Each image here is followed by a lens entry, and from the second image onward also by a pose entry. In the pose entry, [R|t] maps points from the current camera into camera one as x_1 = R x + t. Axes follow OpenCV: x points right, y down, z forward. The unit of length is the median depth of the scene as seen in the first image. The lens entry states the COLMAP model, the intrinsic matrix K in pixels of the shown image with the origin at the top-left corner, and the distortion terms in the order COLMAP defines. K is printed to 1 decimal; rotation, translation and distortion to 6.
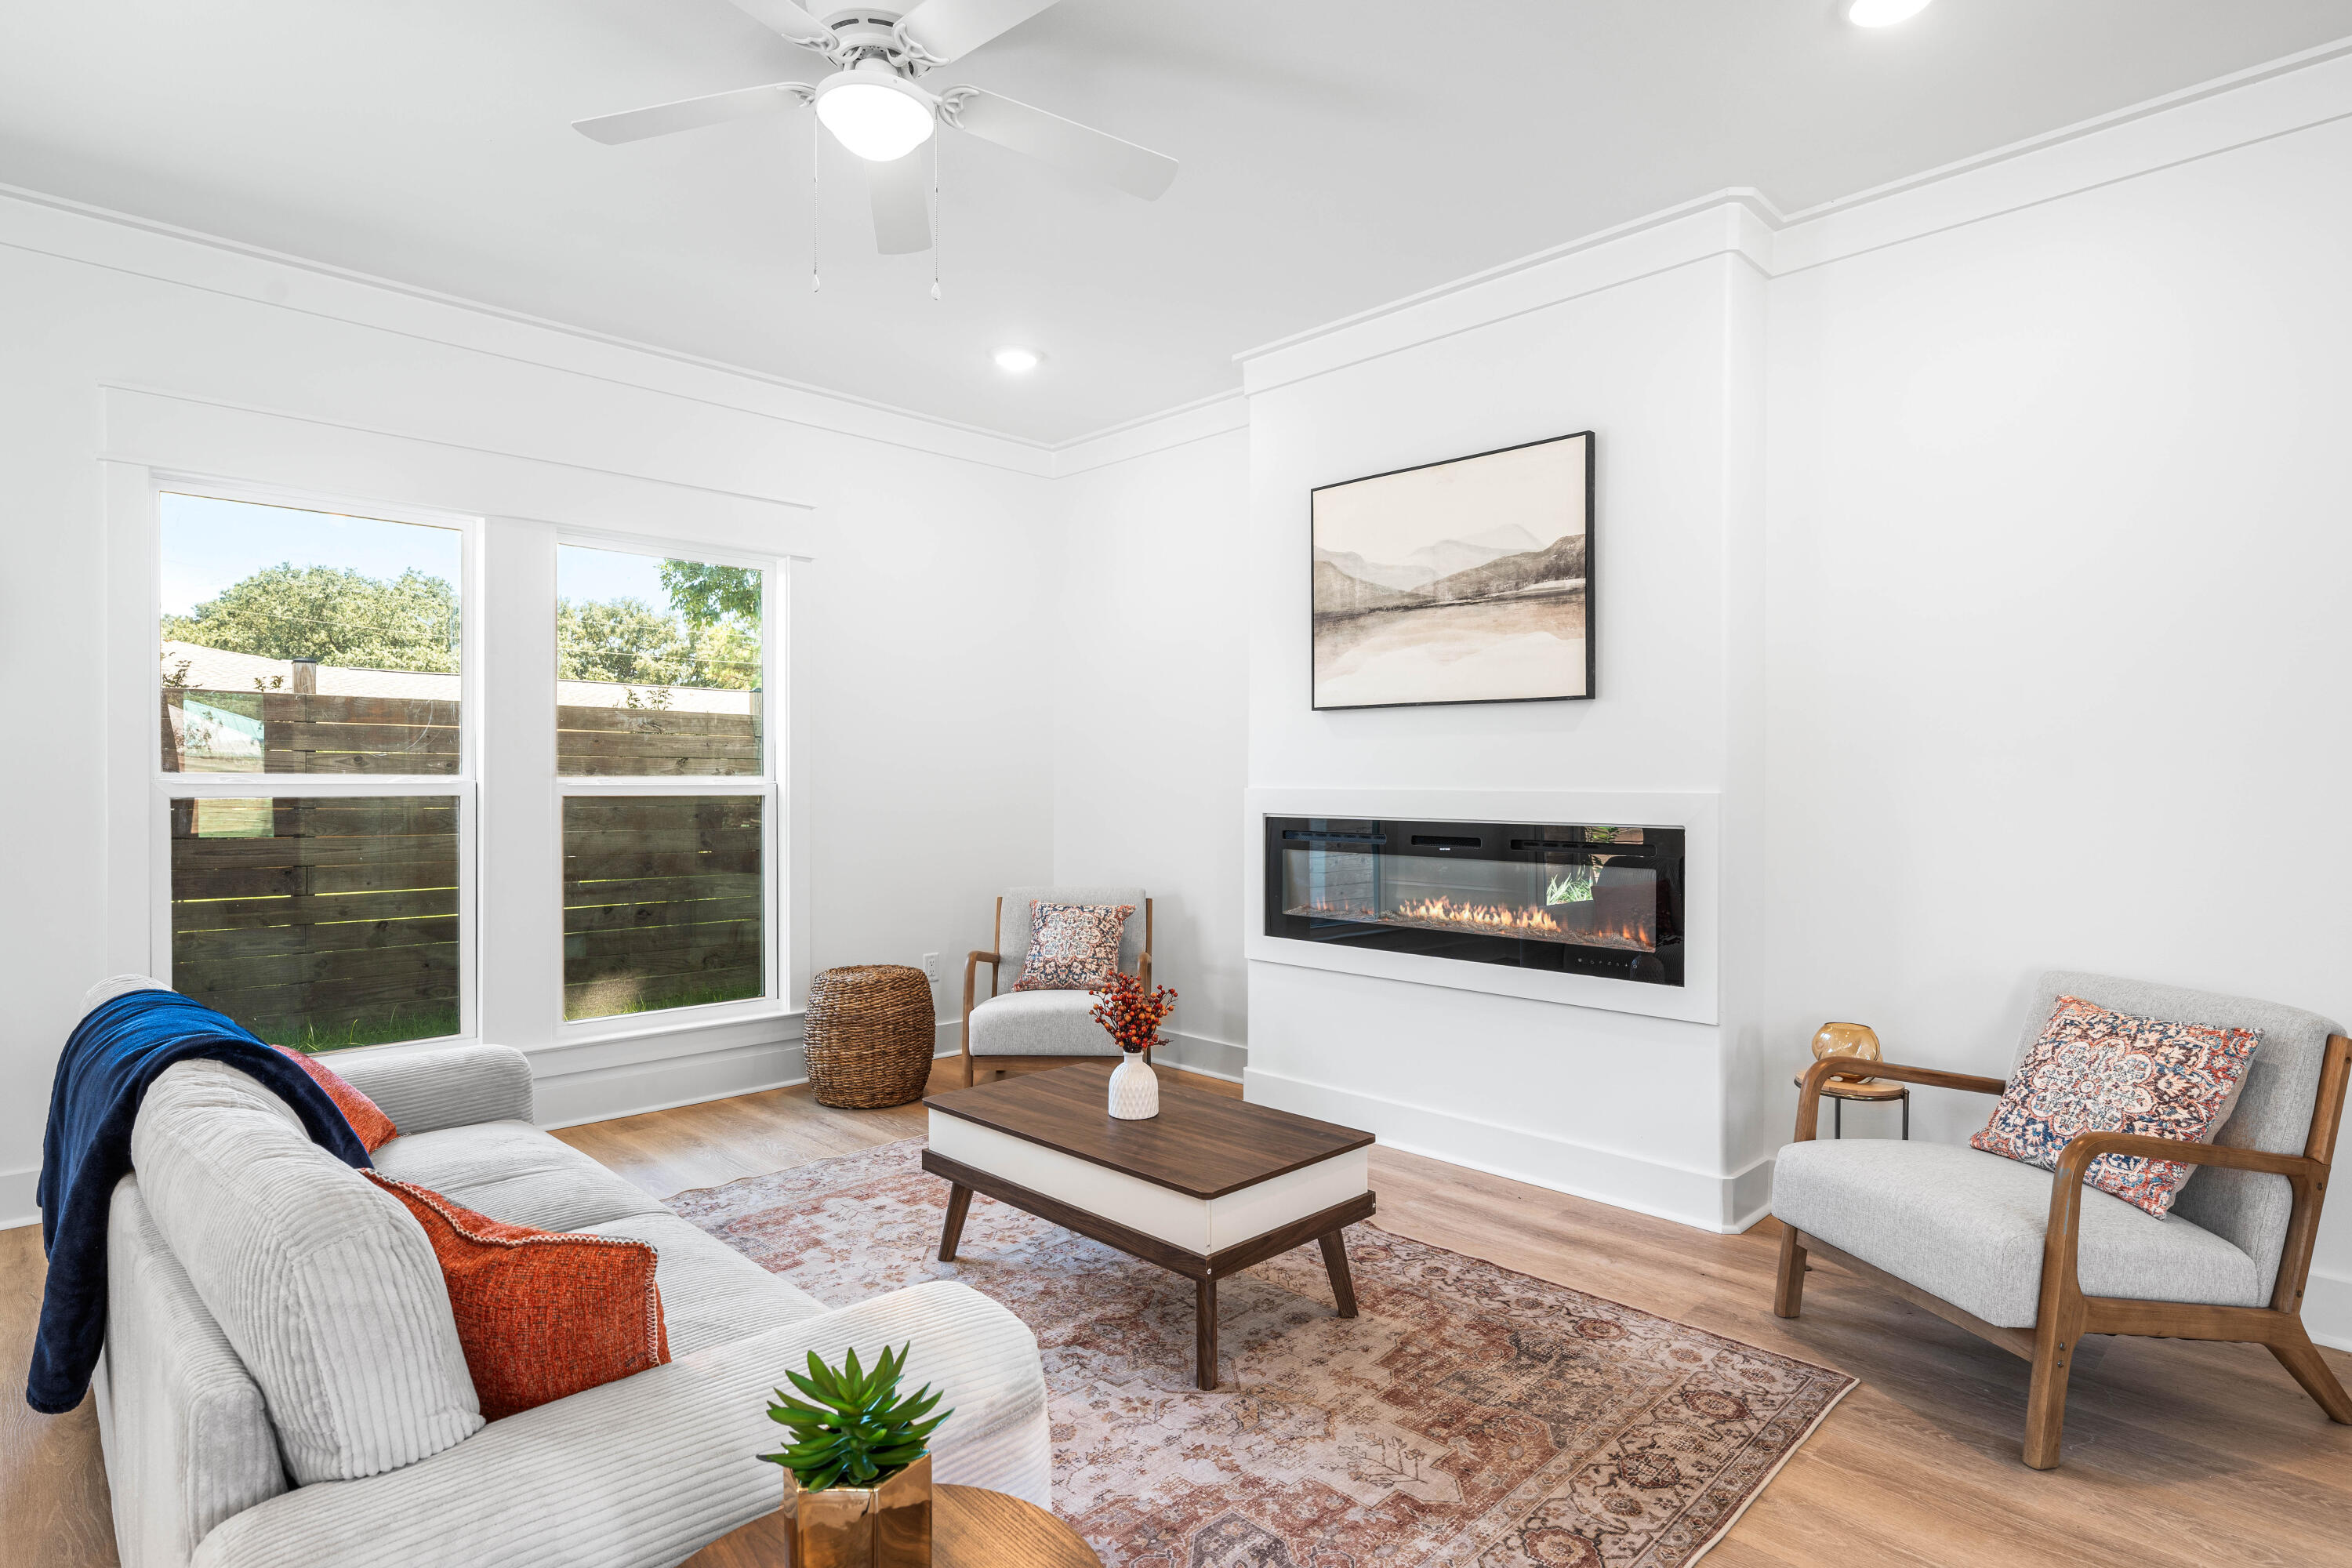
lens RADIAL K [[1230.4, 0, 1184.0], [0, 1230.4, 789.2], [0, 0, 1]] dist [0.001075, 0.000537]
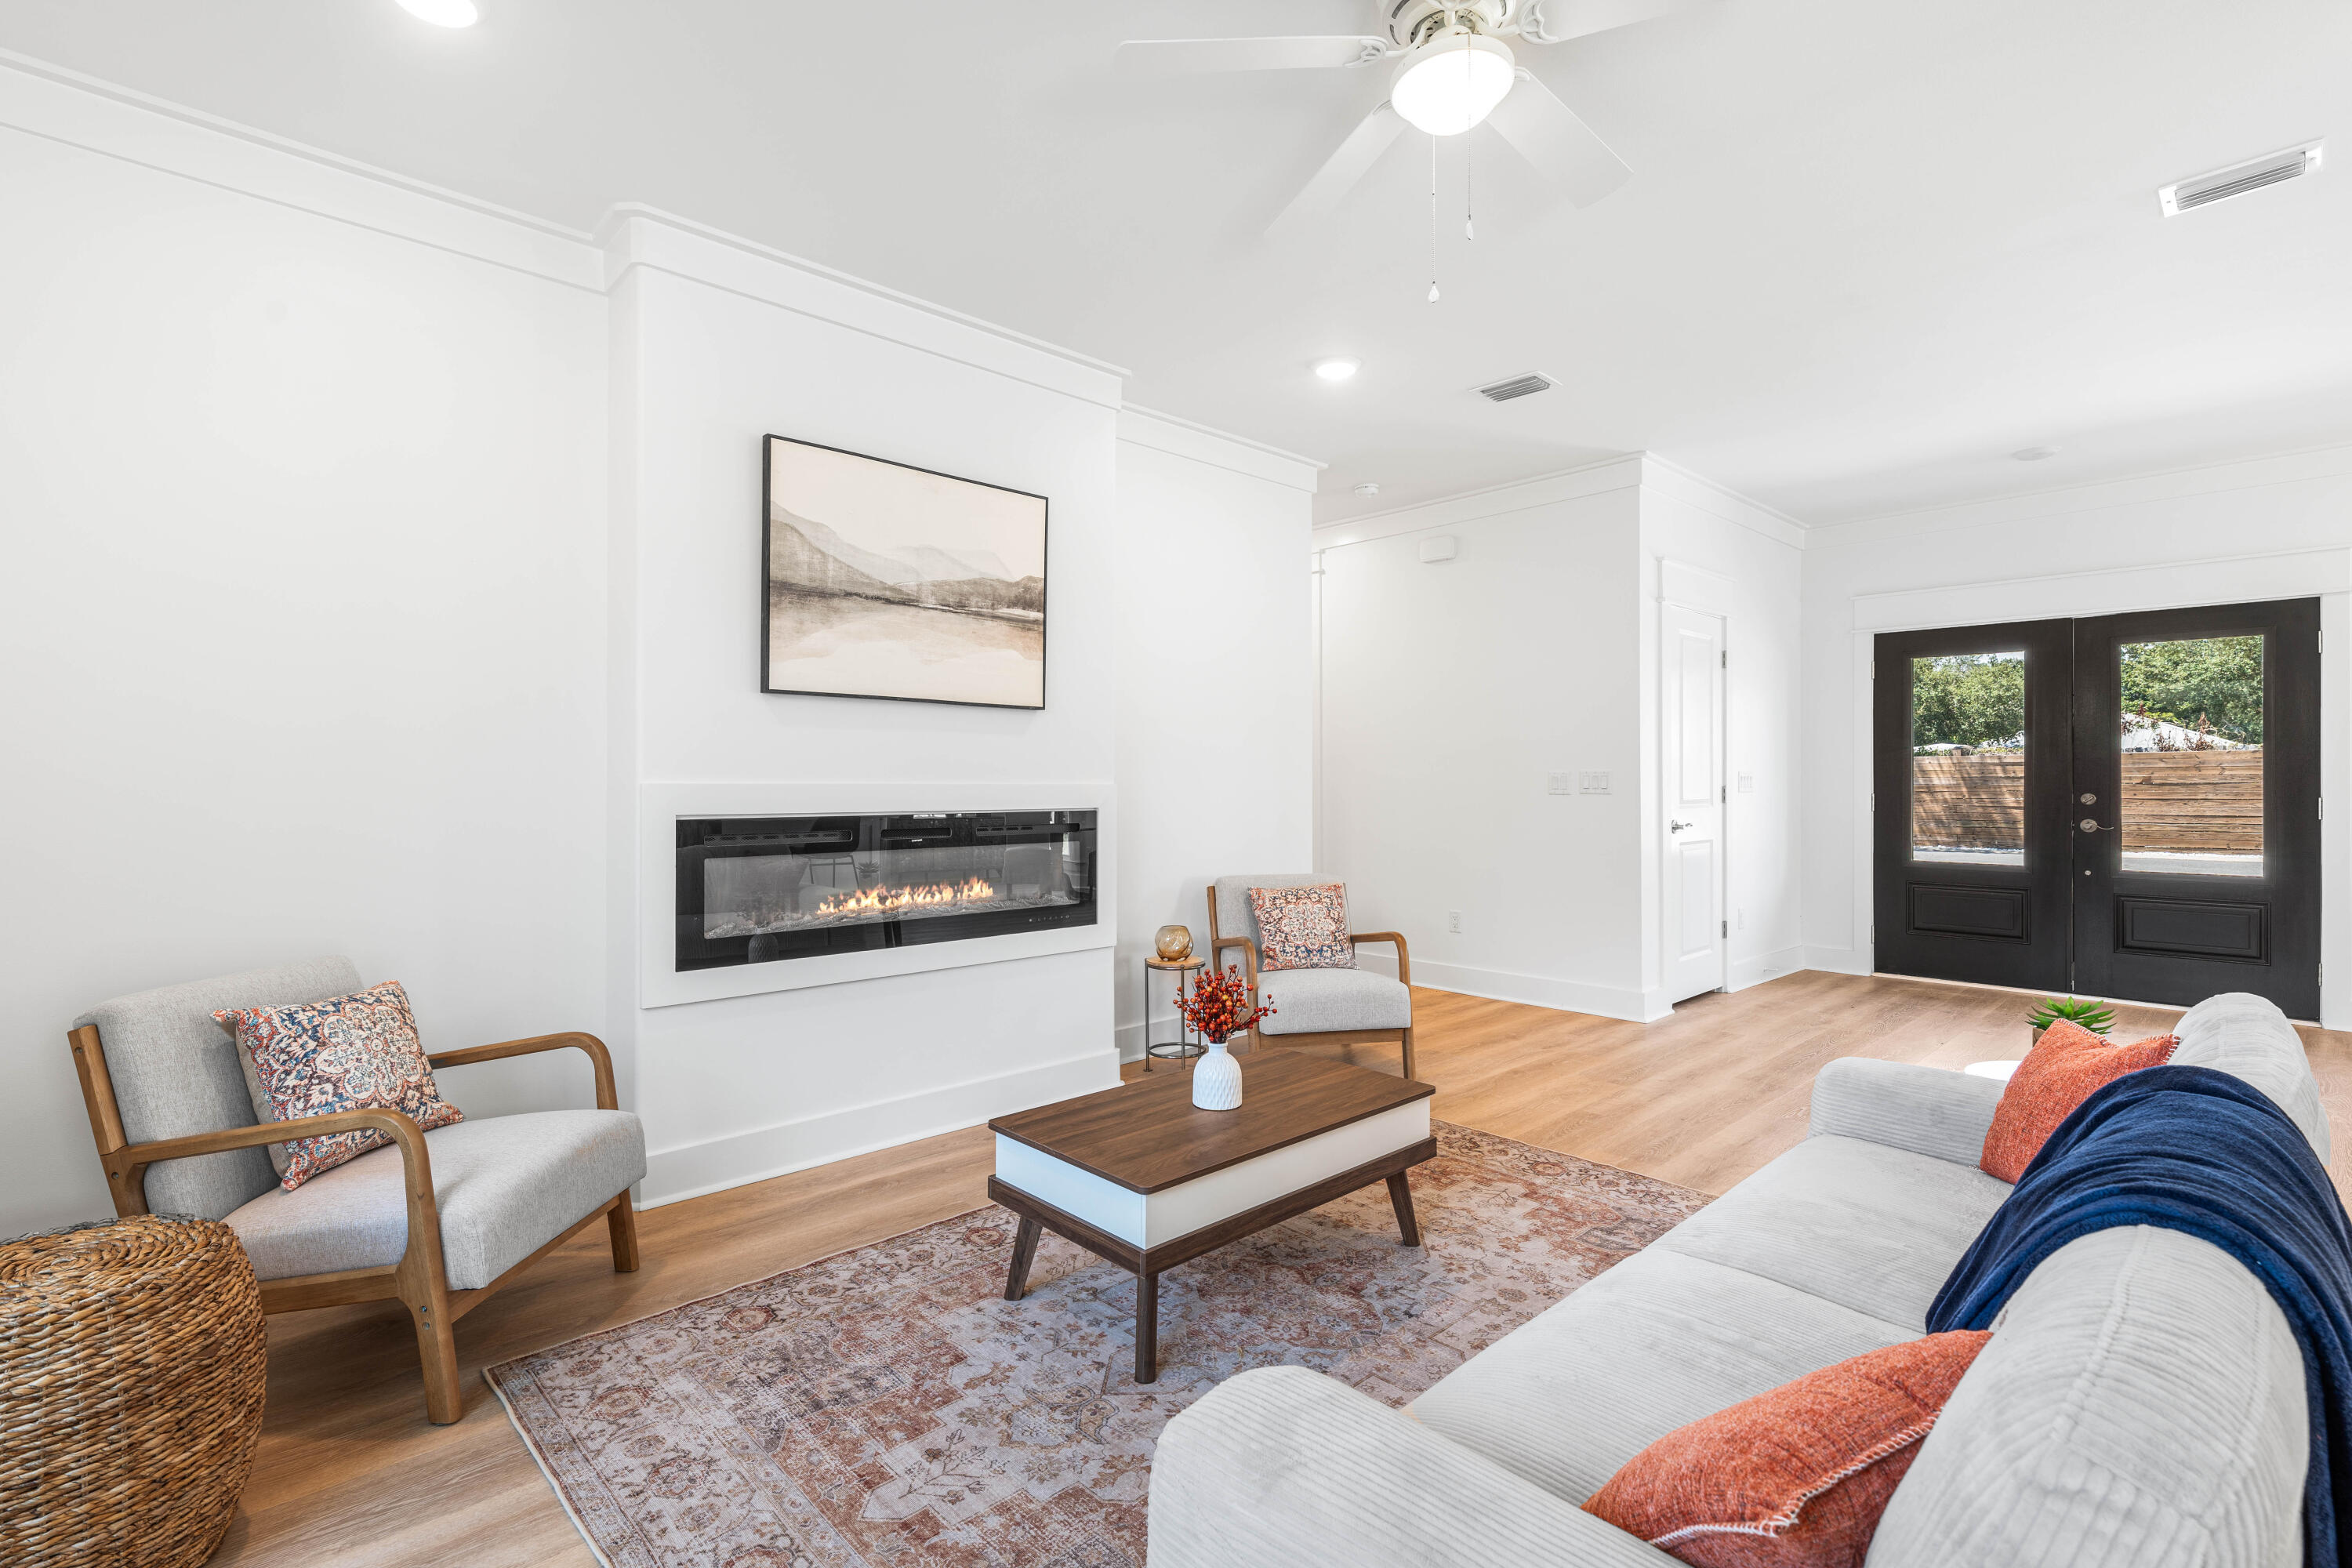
lens RADIAL K [[1086.8, 0, 1182.2], [0, 1086.8, 764.8], [0, 0, 1]] dist [-0.000054, -0.000226]
pose [[0.020823, 0.008493, 0.999747, -0.770794], [0.002460, 0.999960, -0.008546, -0.007012], [-0.999780, 0.002637, 0.020801, 0.826340]]
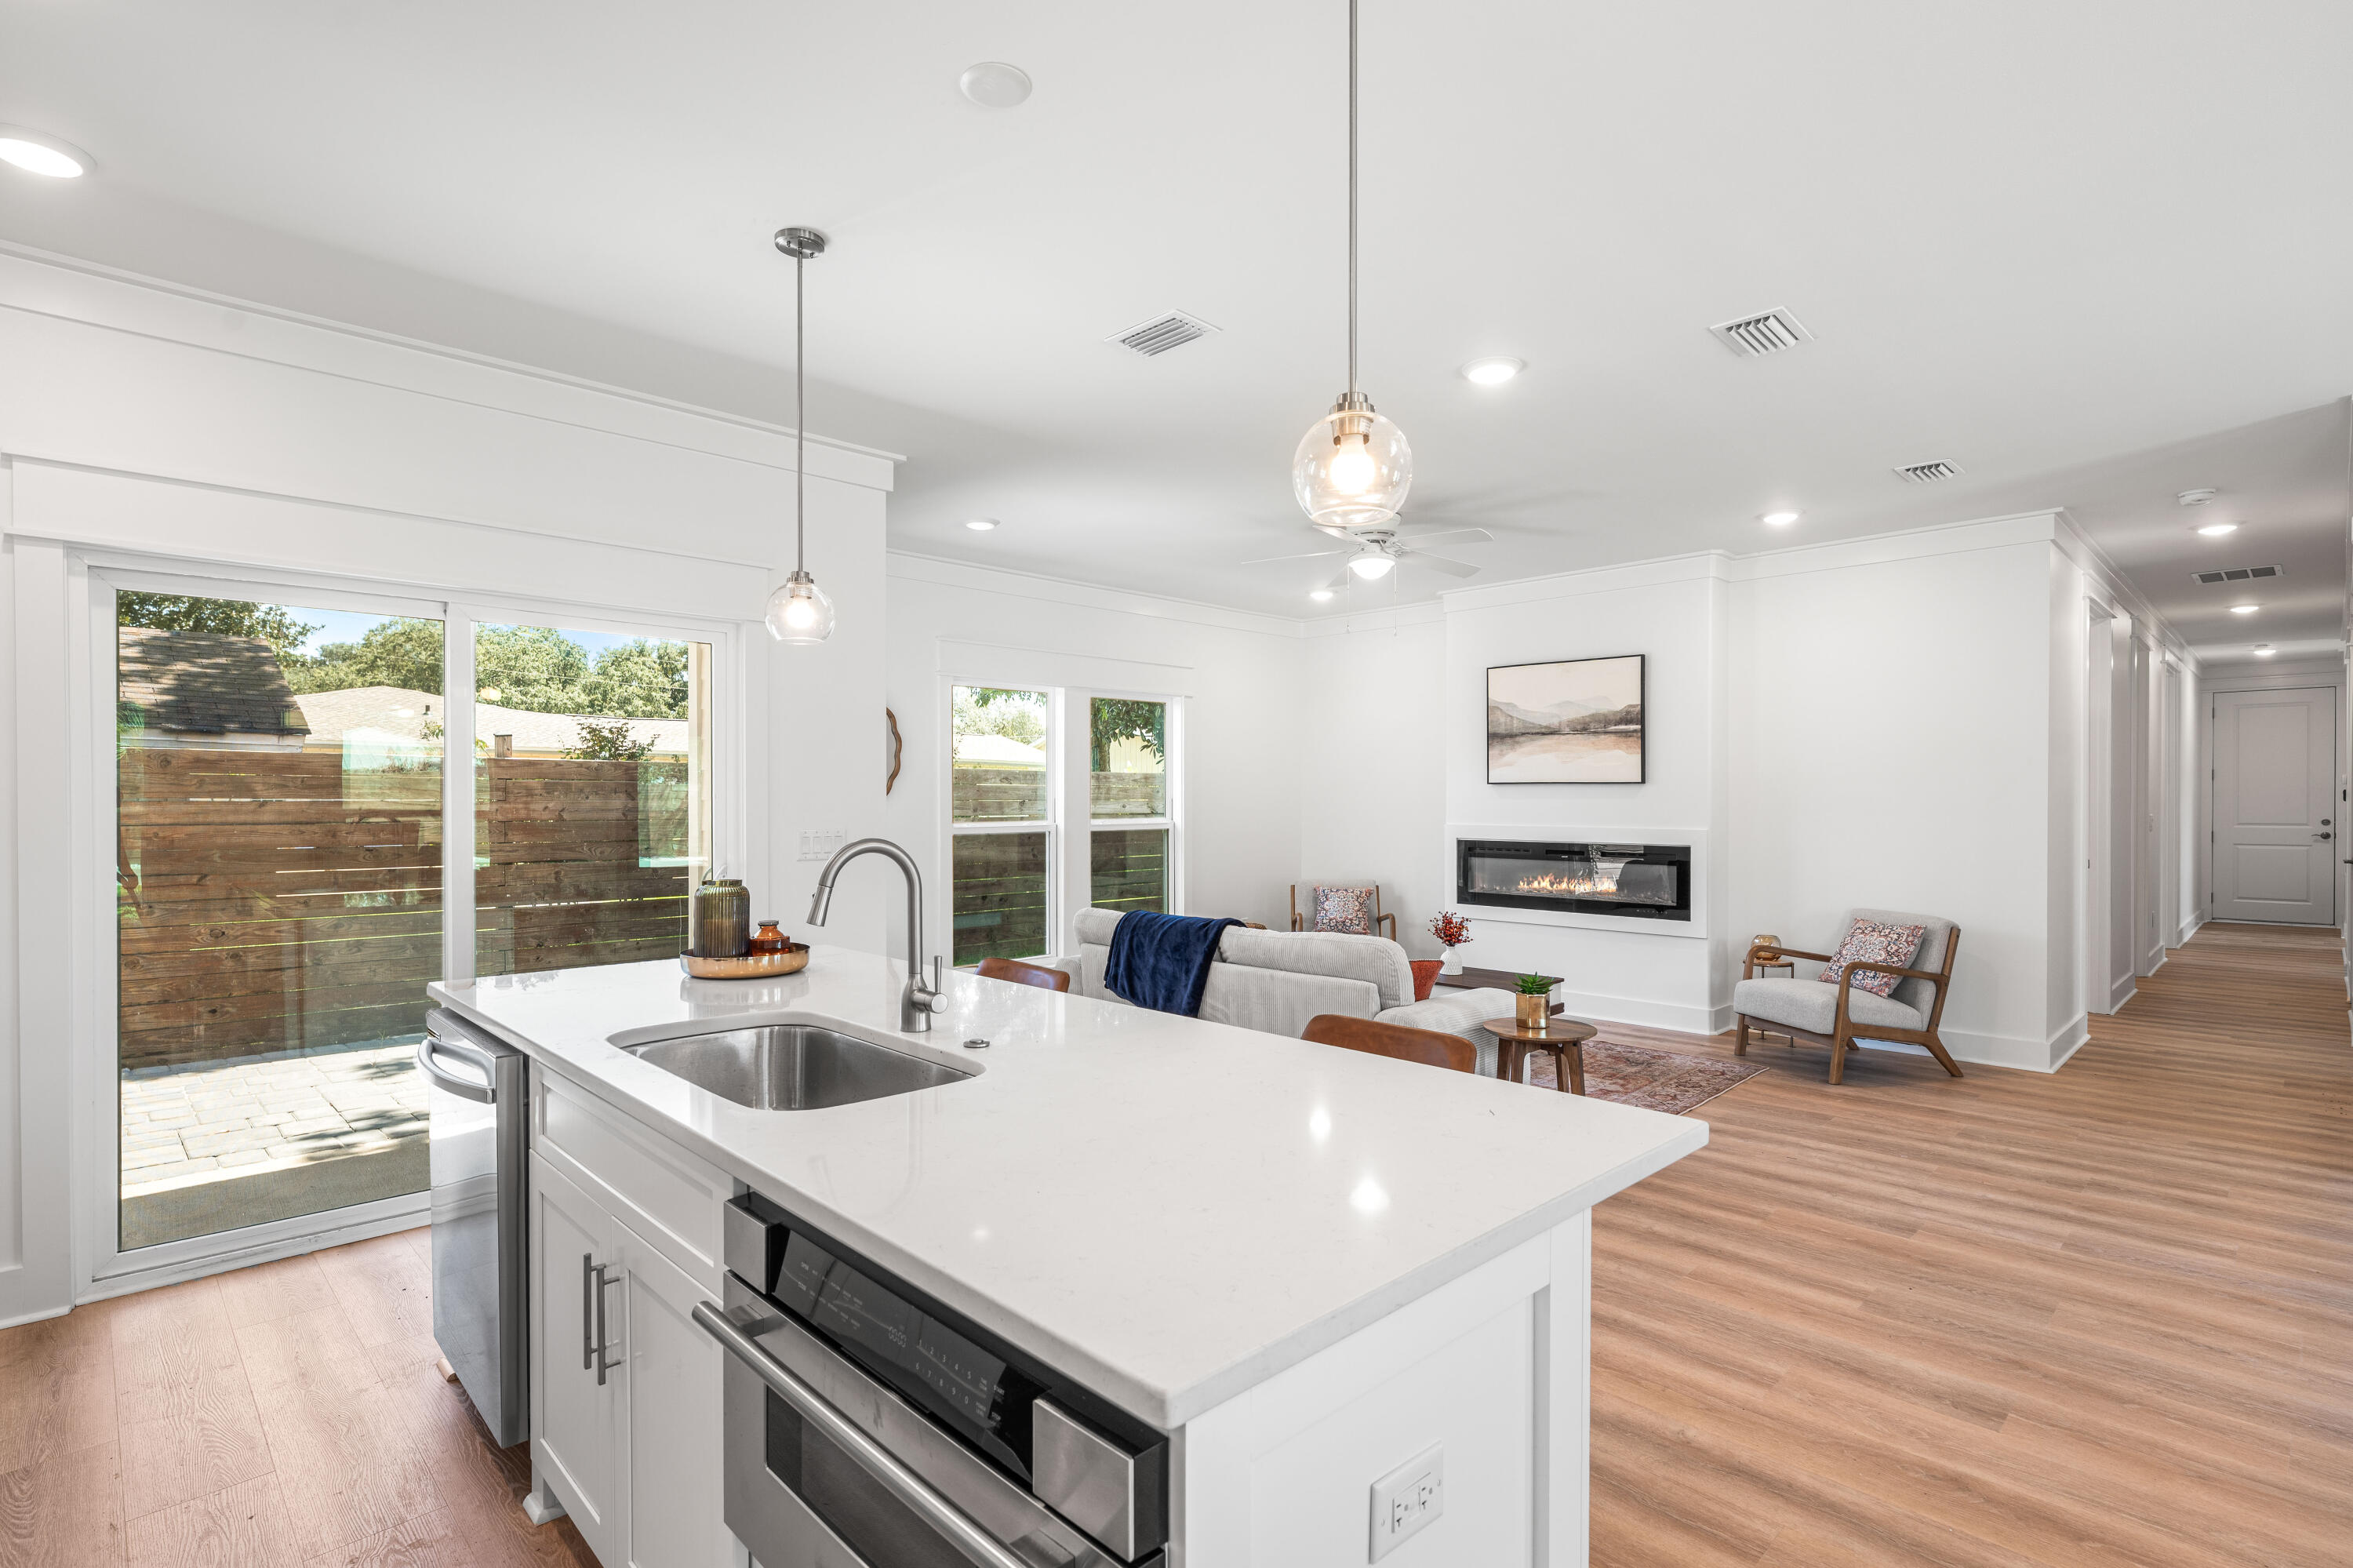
lens RADIAL K [[1121.6, 0, 1170.2], [0, 1121.6, 809.0], [0, 0, 1]] dist [-0.002354, -0.000138]
pose [[0.999944, -0.004626, -0.009563, -0.441616], [0.004669, 0.999979, 0.004561, -0.042541], [0.009541, -0.004605, 0.999944, -0.881060]]
